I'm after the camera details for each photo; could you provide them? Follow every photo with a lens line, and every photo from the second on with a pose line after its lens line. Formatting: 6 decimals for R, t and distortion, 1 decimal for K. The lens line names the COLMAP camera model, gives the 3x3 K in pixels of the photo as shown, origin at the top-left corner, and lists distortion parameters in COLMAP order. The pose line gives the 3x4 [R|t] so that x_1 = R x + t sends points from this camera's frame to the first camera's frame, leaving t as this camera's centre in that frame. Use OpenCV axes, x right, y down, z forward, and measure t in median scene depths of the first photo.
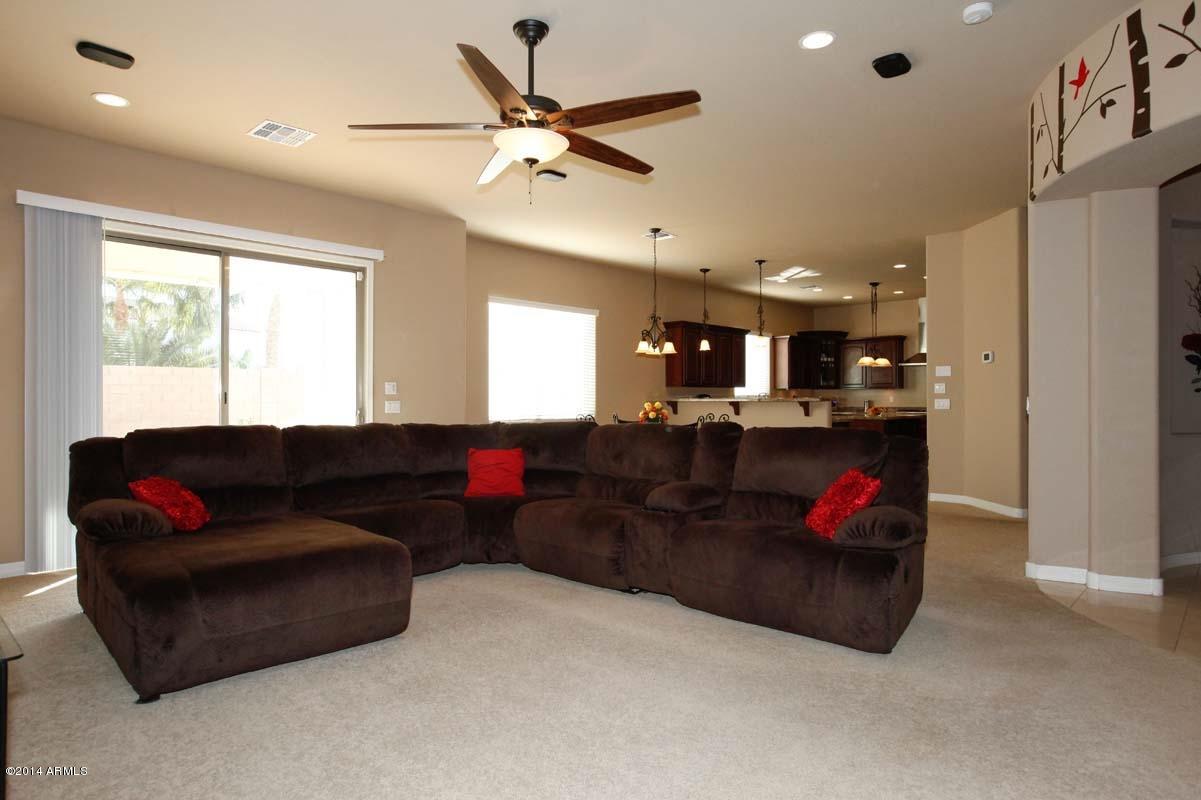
lens RADIAL K [[682.5, 0, 600.5], [0, 682.5, 401.9], [0, 0, 1]] dist [-0.021066, 0.009026]
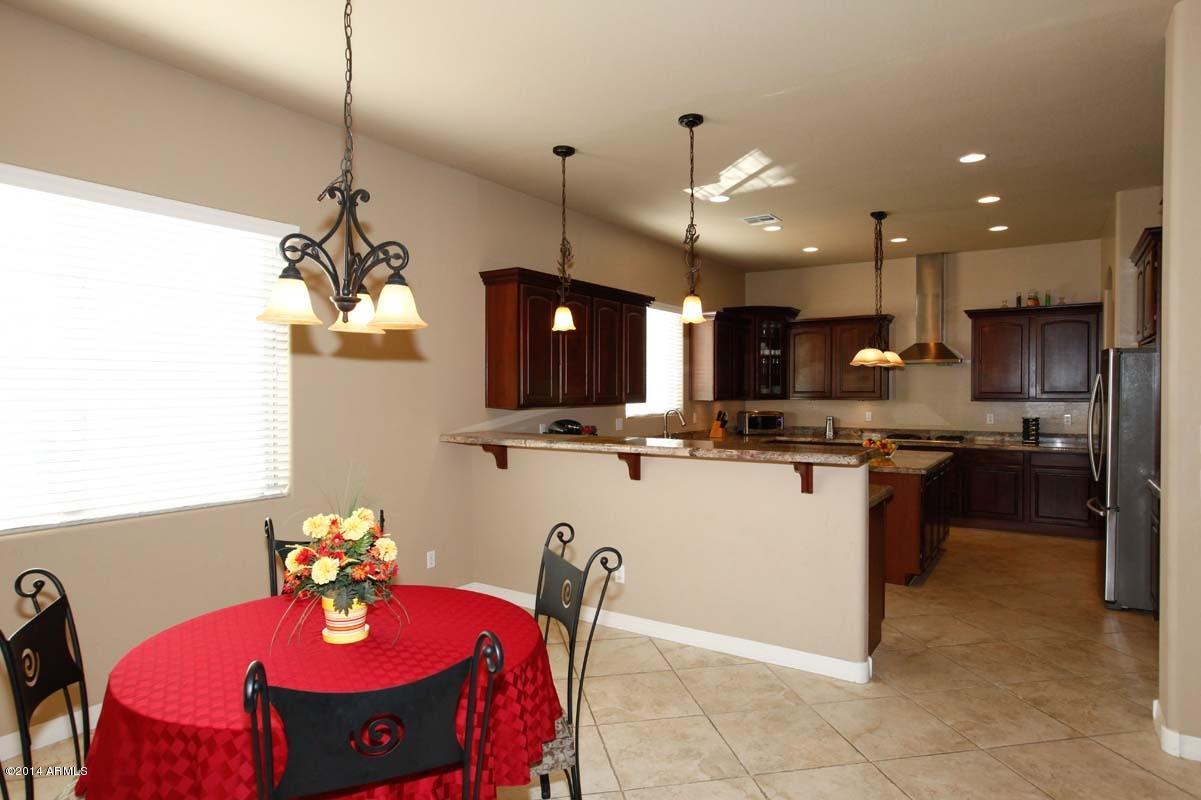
lens RADIAL K [[682.5, 0, 606.4], [0, 682.5, 399.0], [0, 0, 1]] dist [-0.021066, 0.009026]
pose [[0.984374, -0.002403, 0.176075, 0.089061], [0.000306, 0.999929, 0.011940, -0.031776], [-0.176091, -0.011700, 0.984304, 0.485235]]
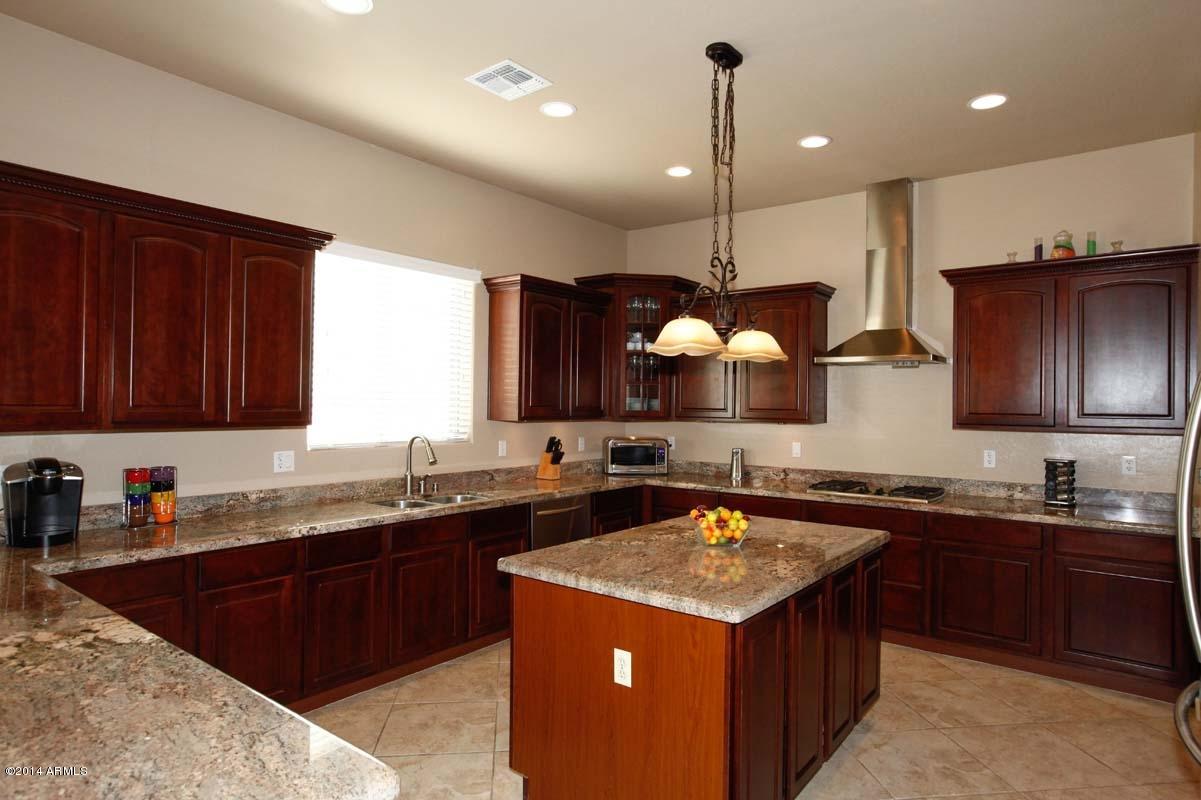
lens RADIAL K [[682.5, 0, 605.2], [0, 682.5, 398.5], [0, 0, 1]] dist [-0.021066, 0.009026]
pose [[0.993726, 0.013140, 0.111067, 0.314542], [-0.012415, 0.999897, -0.007217, -0.033554], [-0.111150, 0.005793, 0.993787, 0.712711]]
